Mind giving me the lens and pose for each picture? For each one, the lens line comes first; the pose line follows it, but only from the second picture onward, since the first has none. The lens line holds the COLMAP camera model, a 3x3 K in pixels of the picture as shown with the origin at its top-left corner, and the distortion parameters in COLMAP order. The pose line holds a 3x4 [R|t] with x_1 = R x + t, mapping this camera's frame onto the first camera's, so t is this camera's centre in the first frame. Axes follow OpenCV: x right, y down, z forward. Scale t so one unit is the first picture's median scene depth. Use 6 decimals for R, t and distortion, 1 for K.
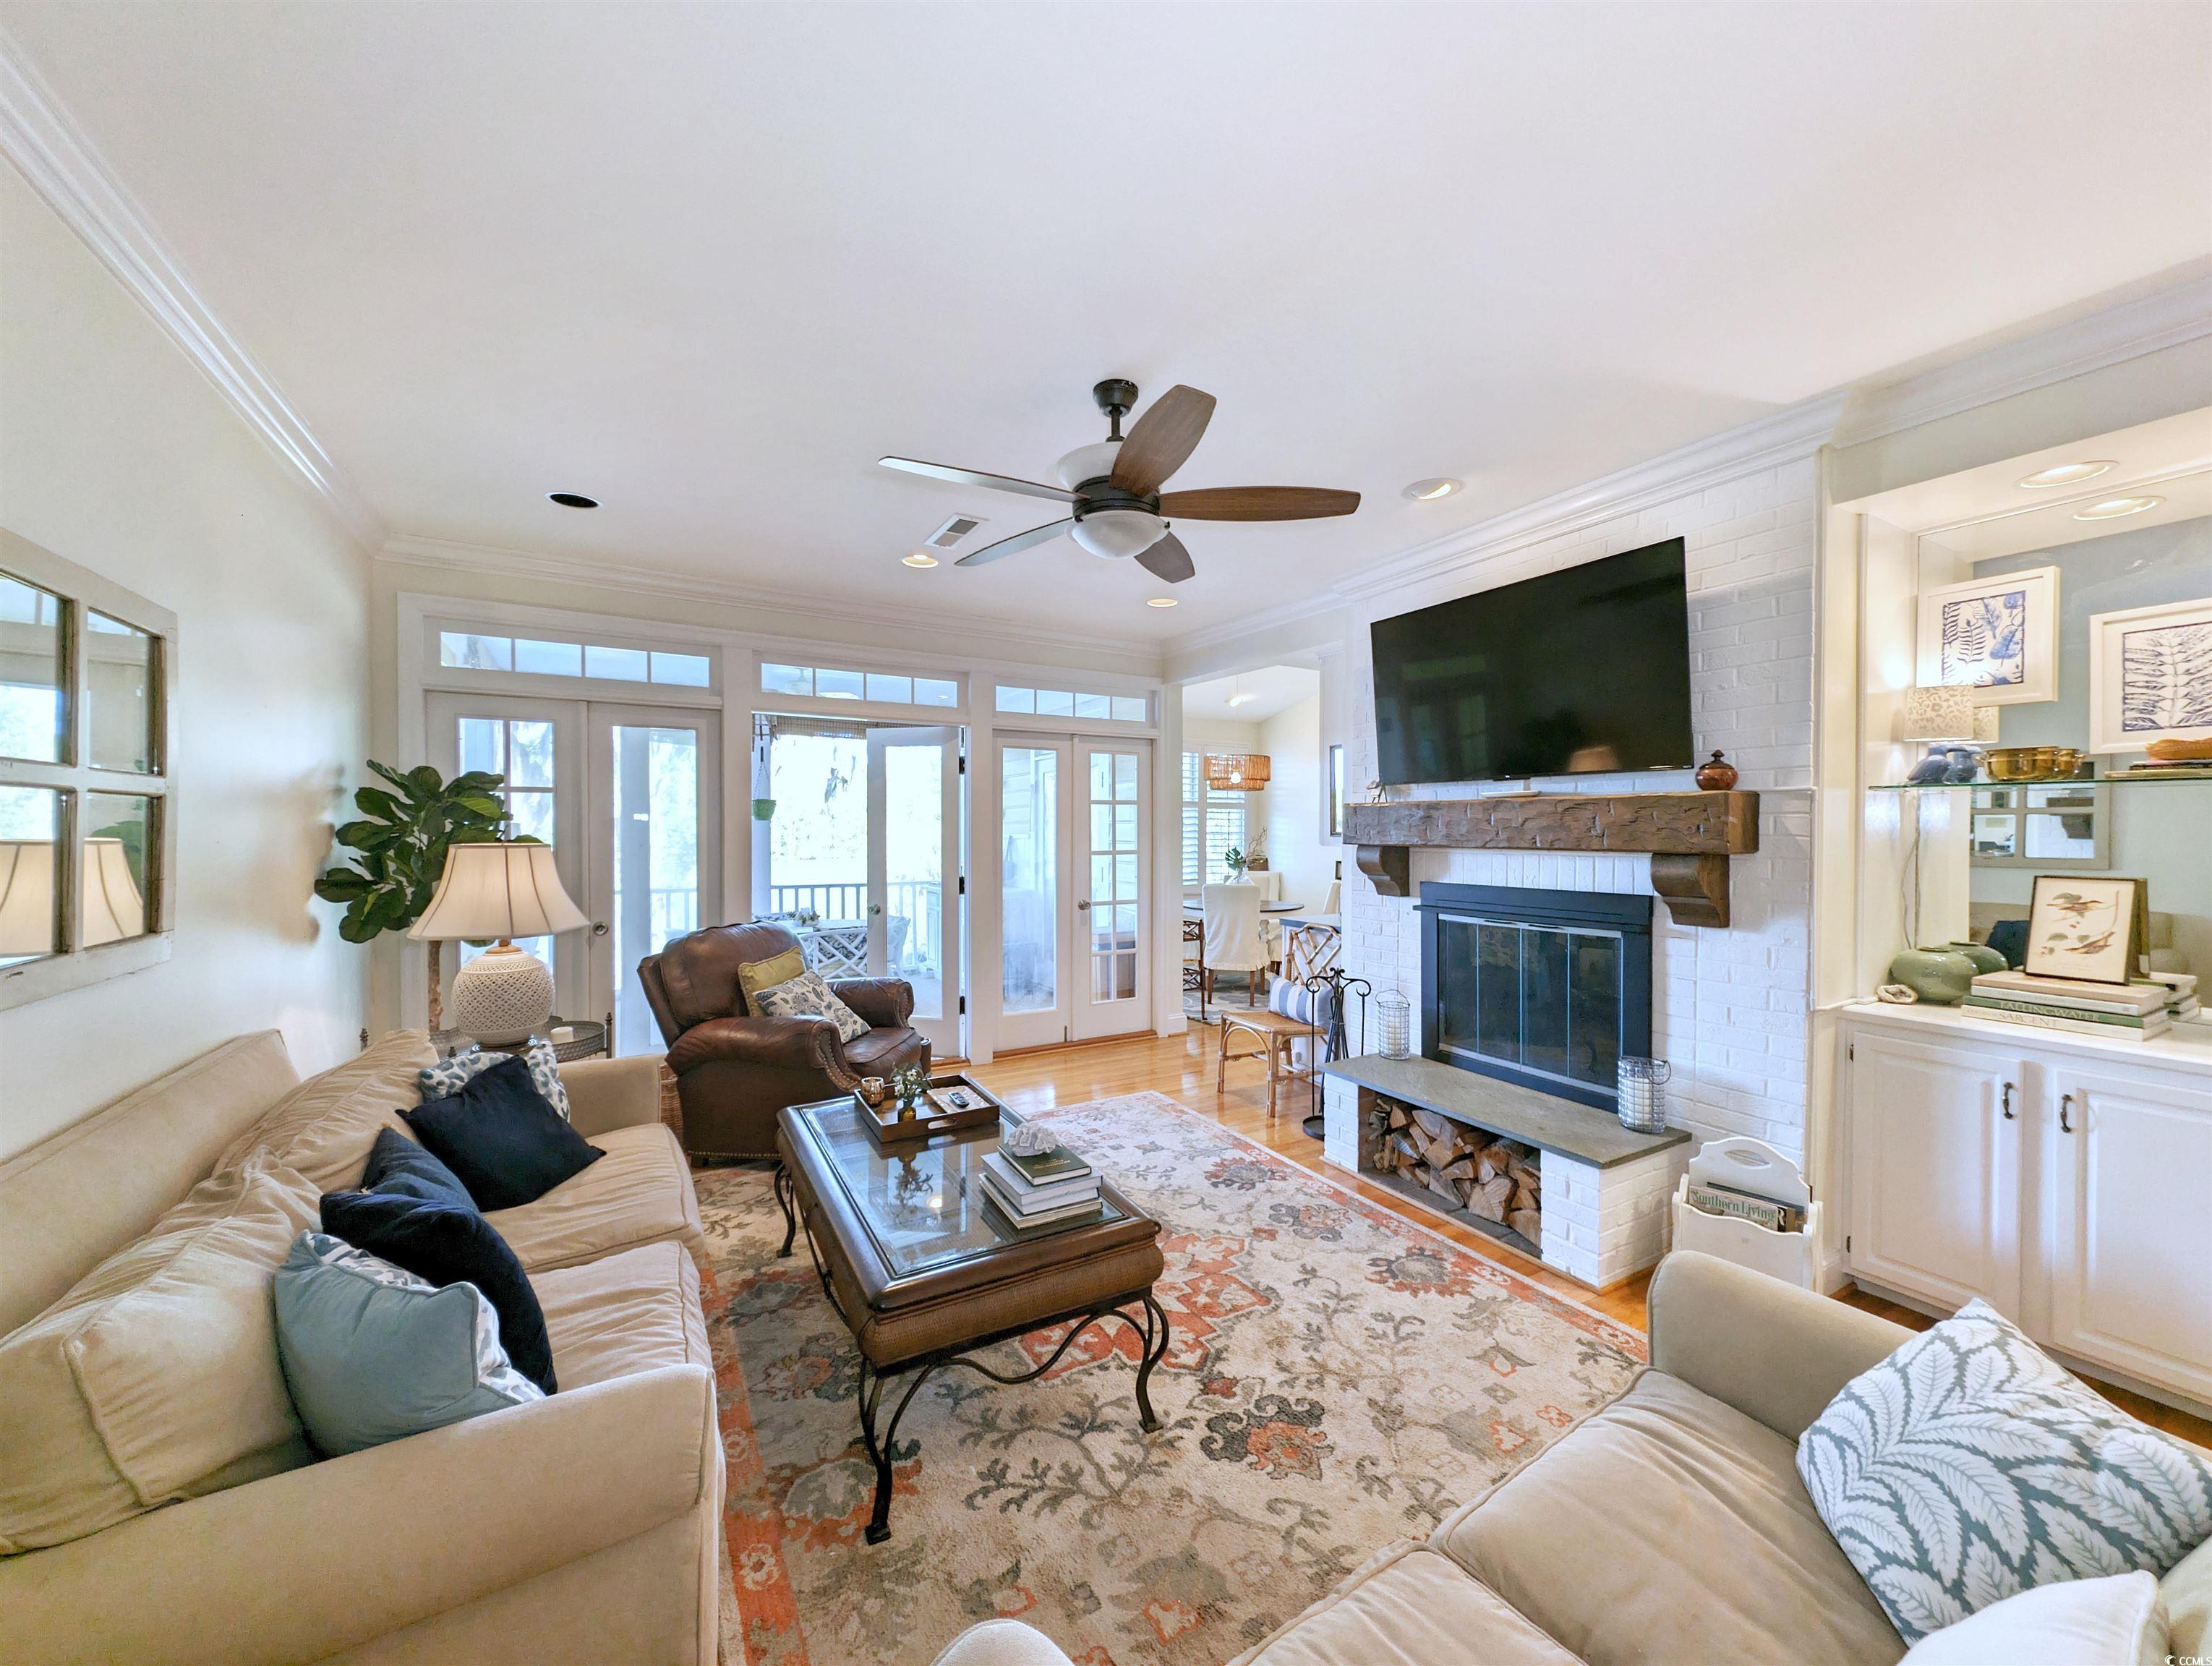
lens RADIAL K [[833.8, 0, 1100.0], [0, 833.8, 834.7], [0, 0, 1]] dist [0.014886, -0.004179]
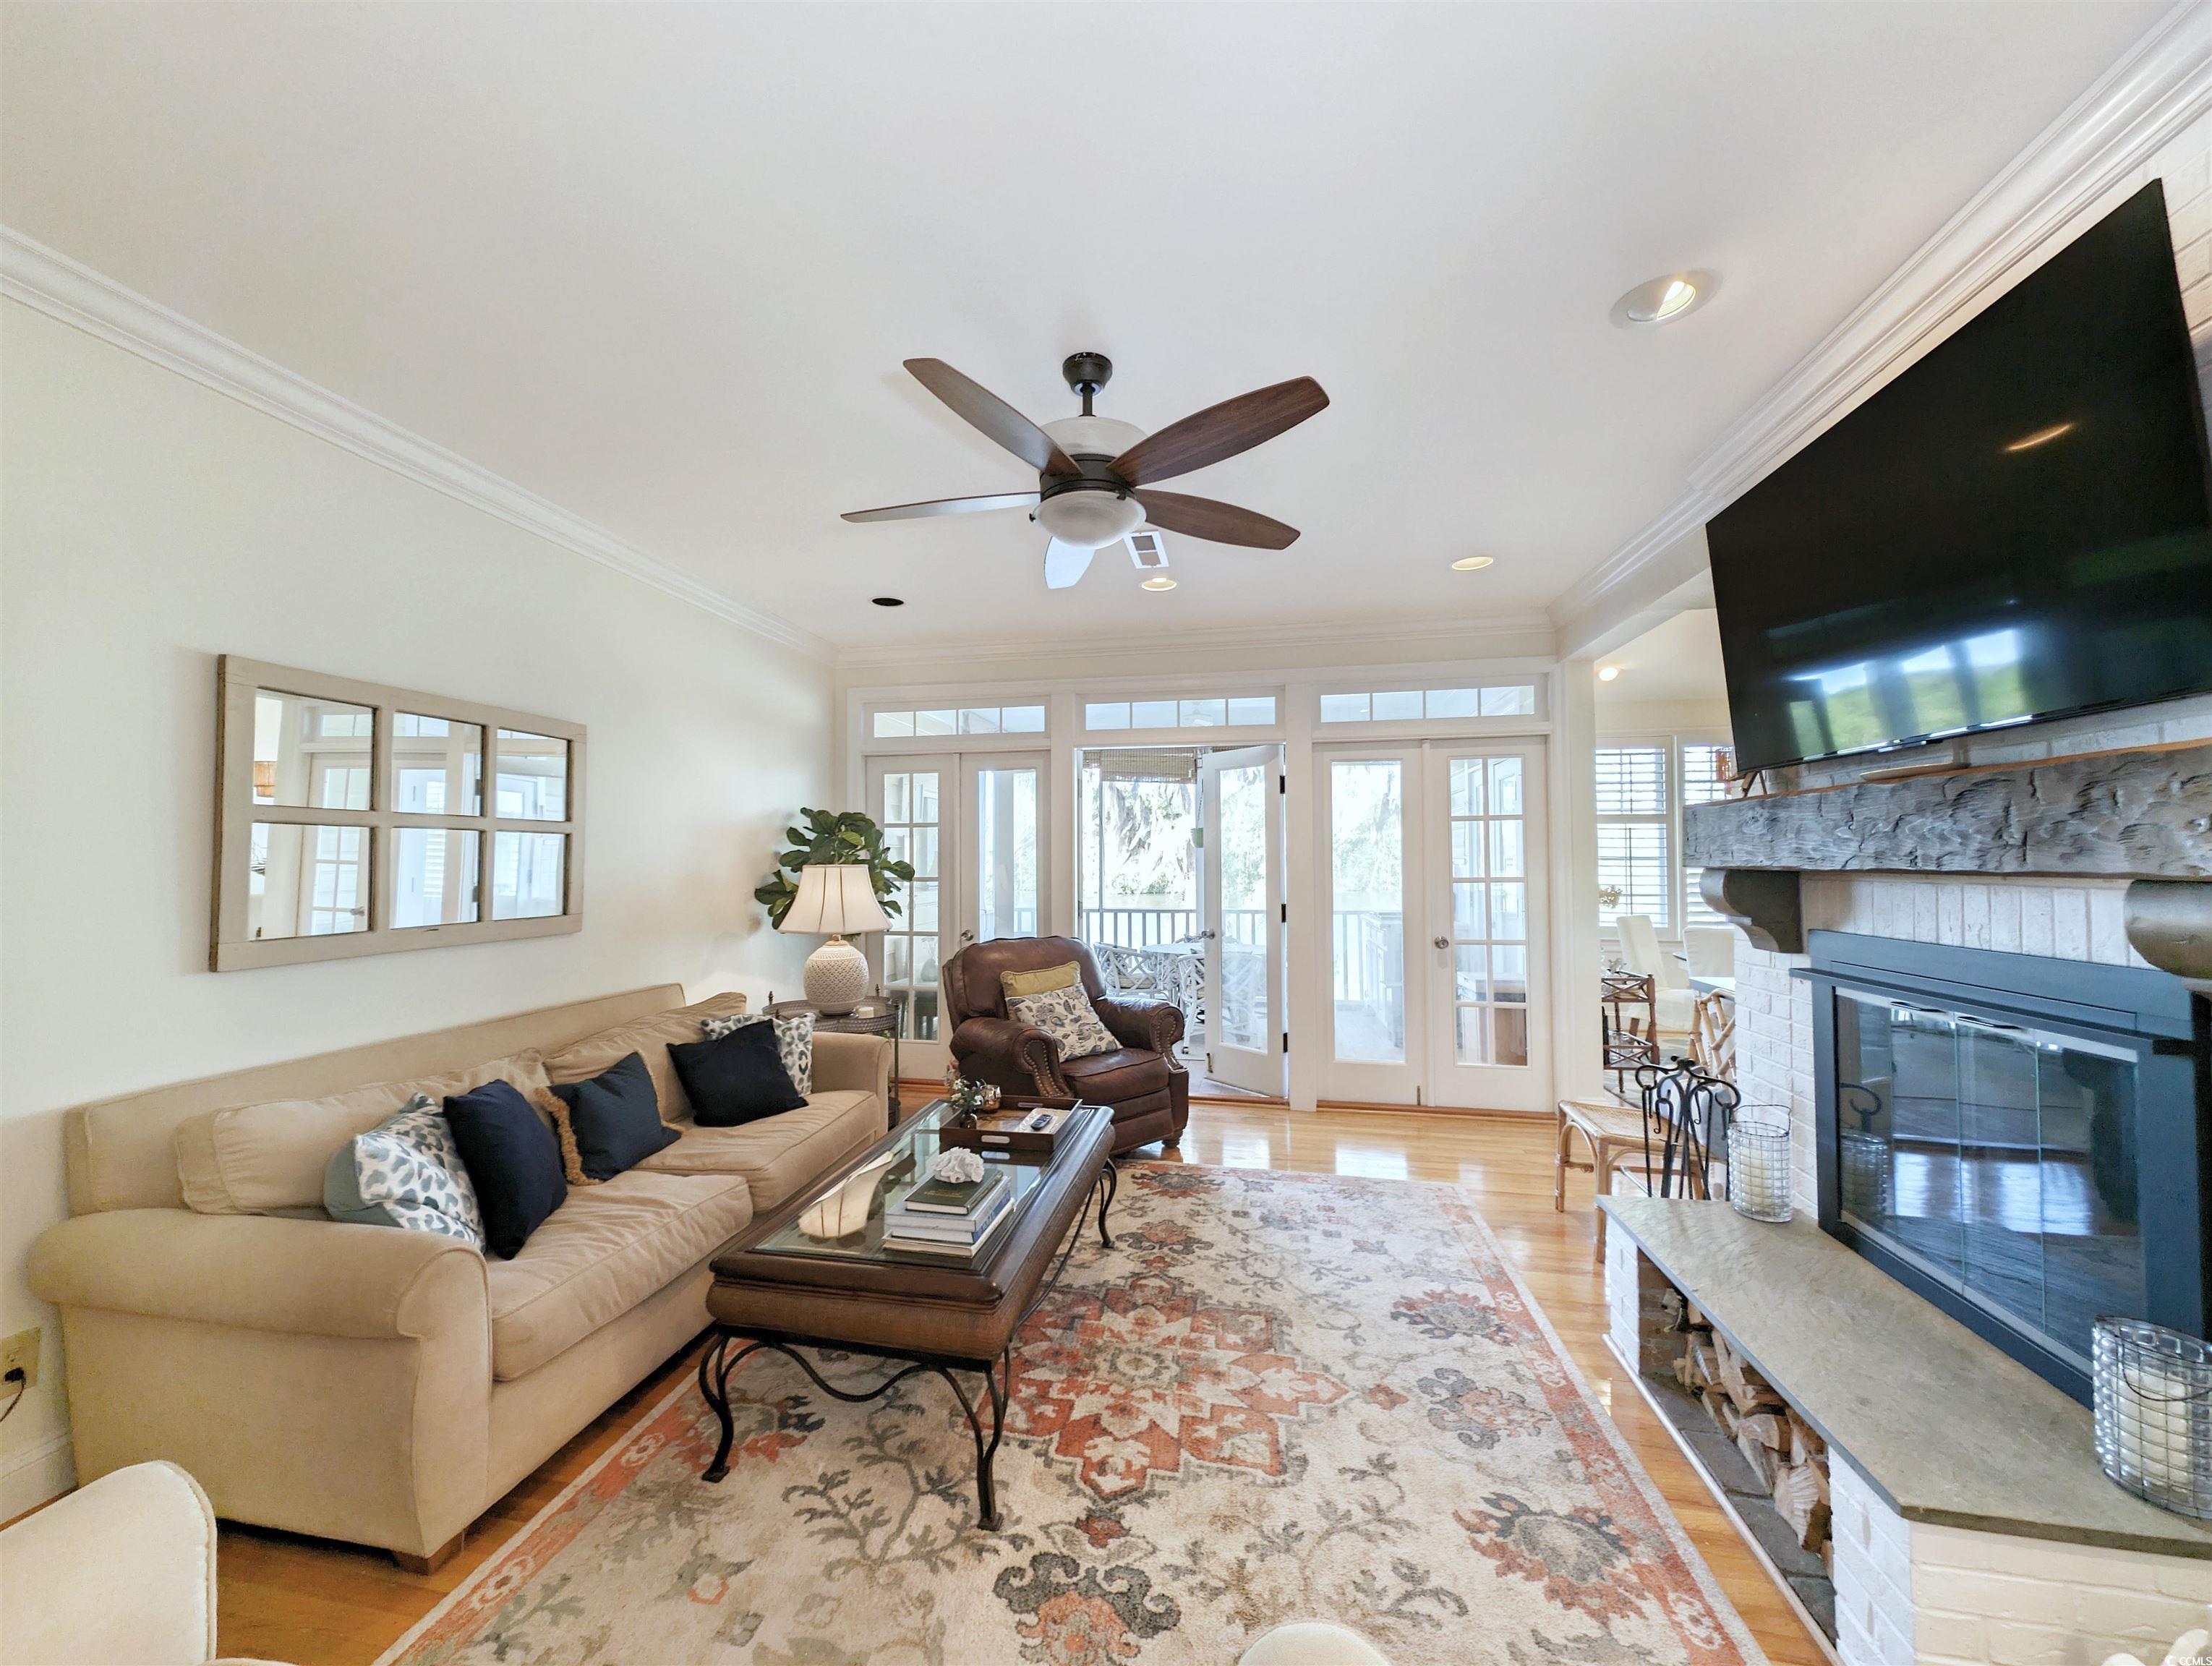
lens RADIAL K [[838.2, 0, 1093.5], [0, 838.2, 834.4], [0, 0, 1]] dist [0.015018, -0.006526]
pose [[0.756499, -0.025054, -0.653515, 0.487486], [0.001688, 0.999337, -0.036358, 0.011453], [0.653993, 0.026401, 0.756040, 0.254337]]
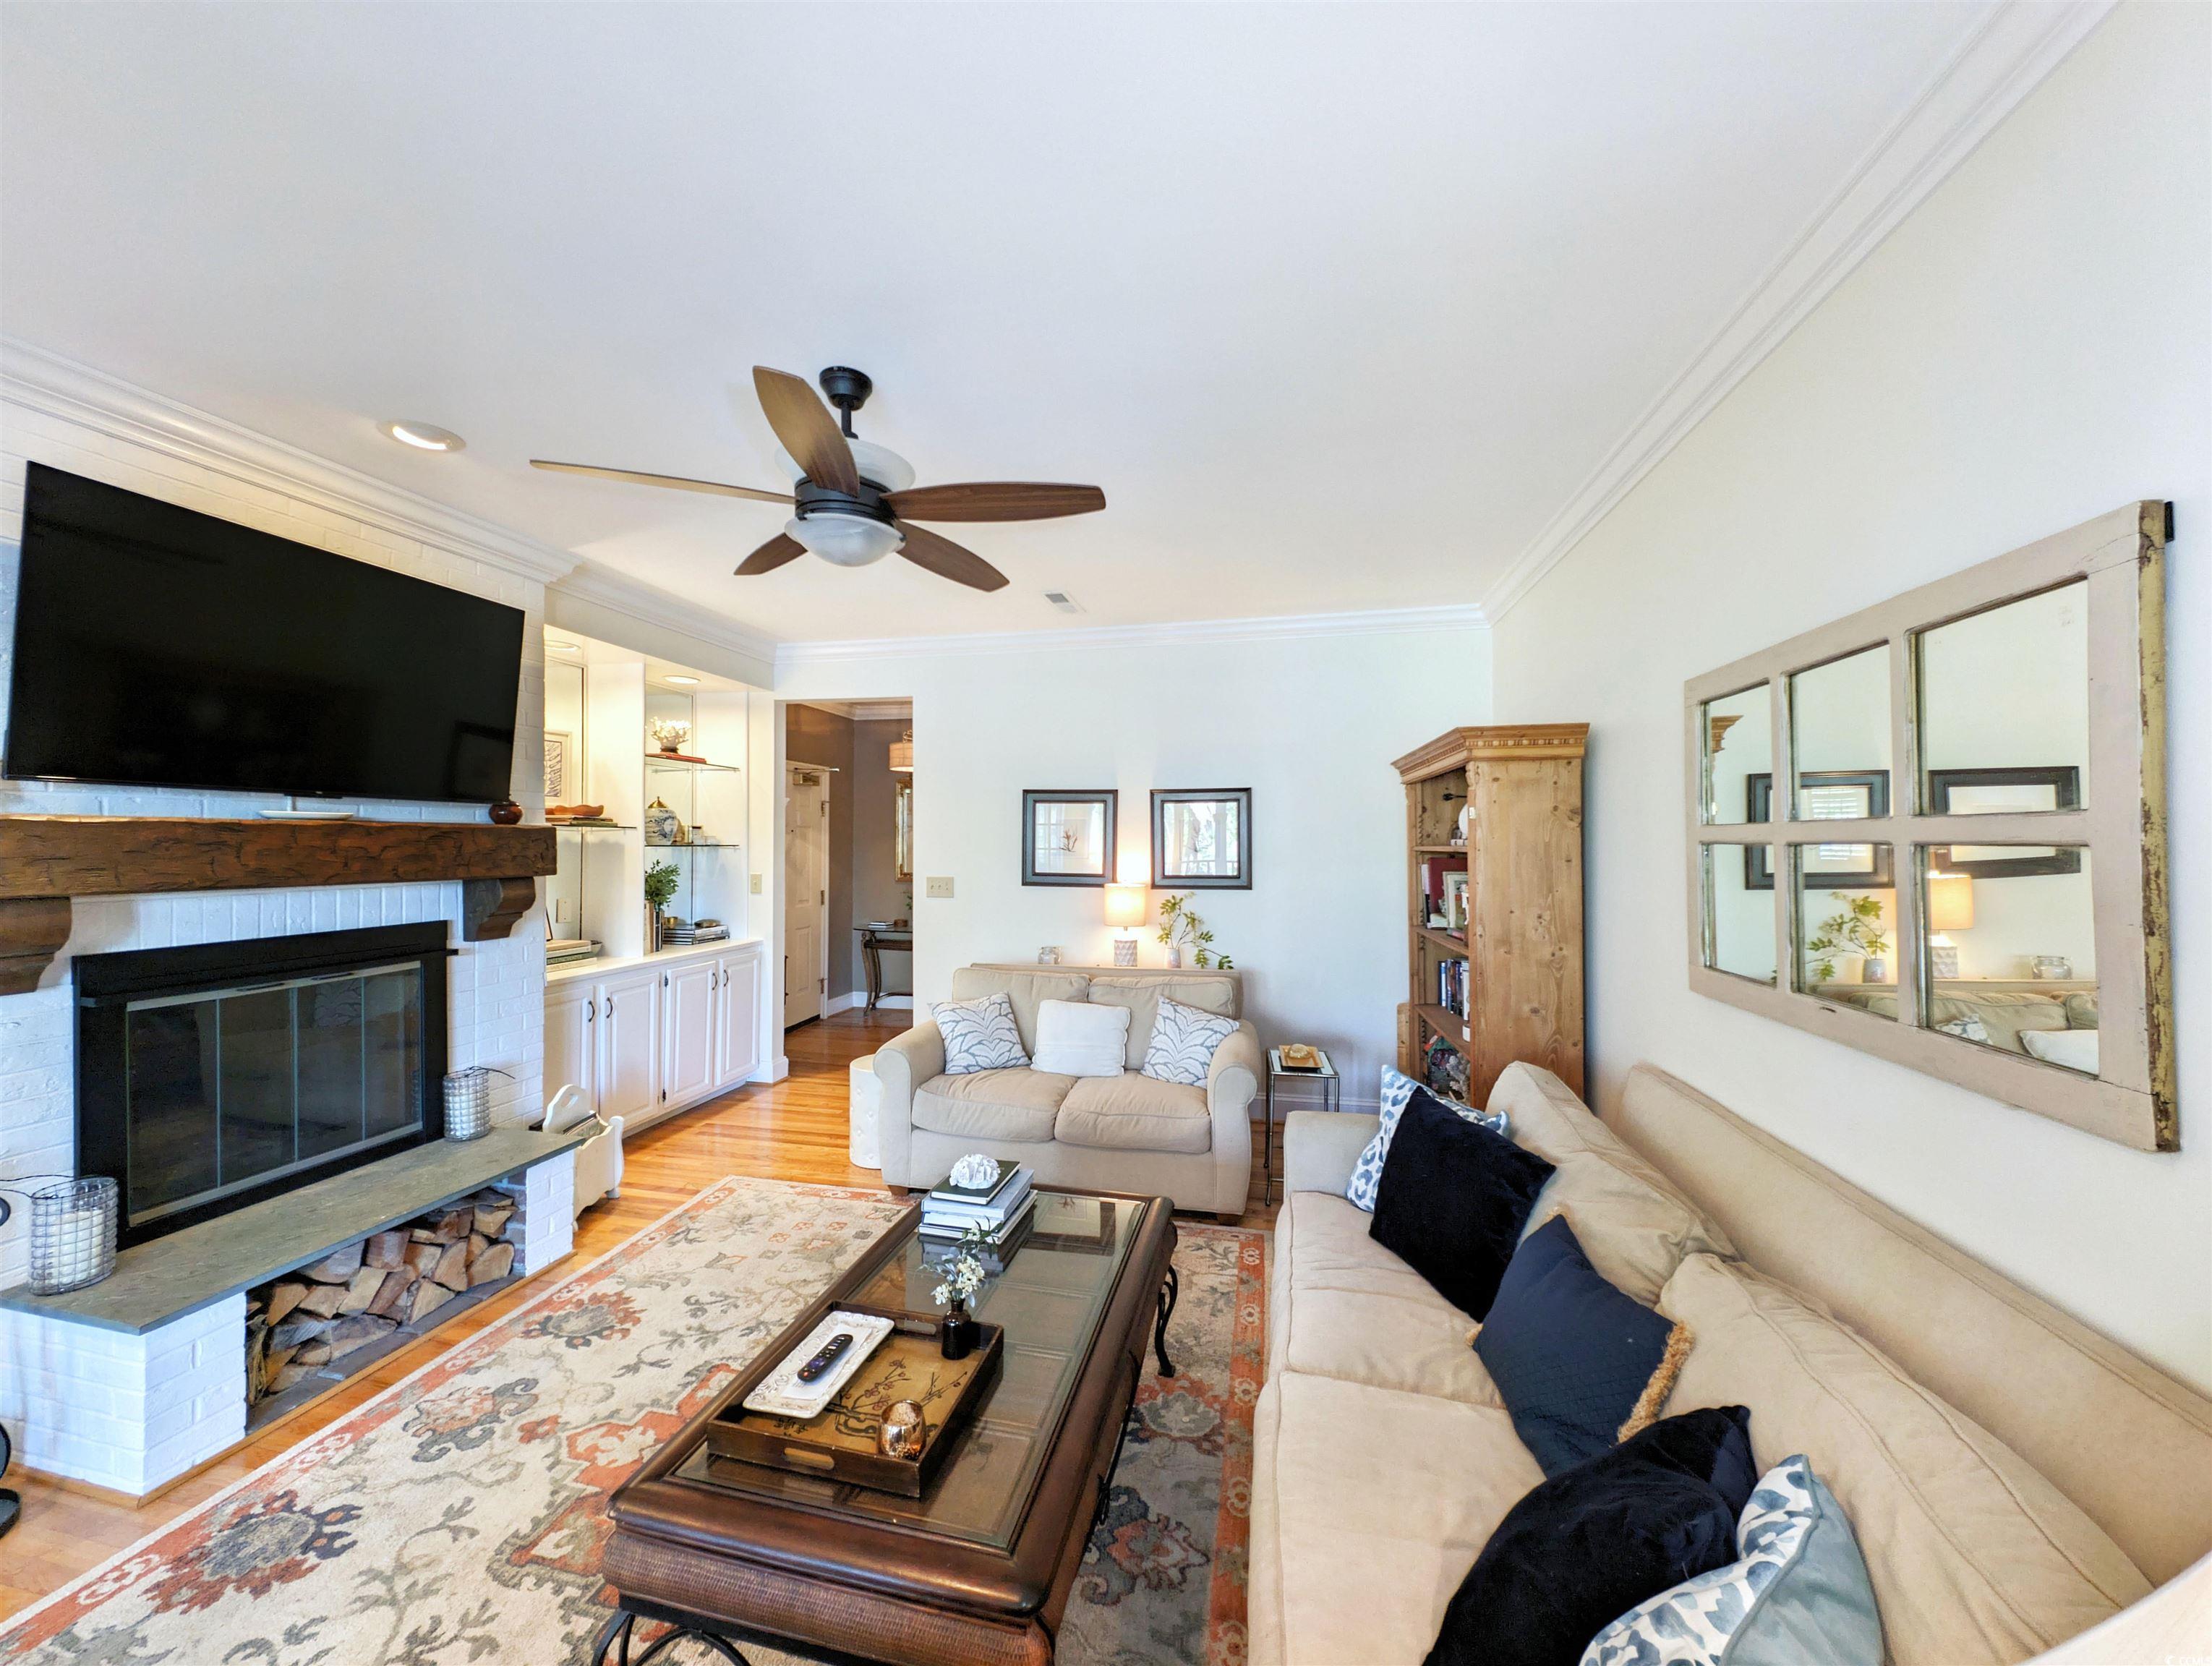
lens RADIAL K [[838.2, 0, 1093.5], [0, 838.2, 834.4], [0, 0, 1]] dist [0.015018, -0.006526]
pose [[-0.744566, 0.001165, 0.667547, -0.625693], [-0.002603, 0.999986, -0.004648, -0.030800], [-0.667543, -0.005198, -0.744553, 1.194729]]
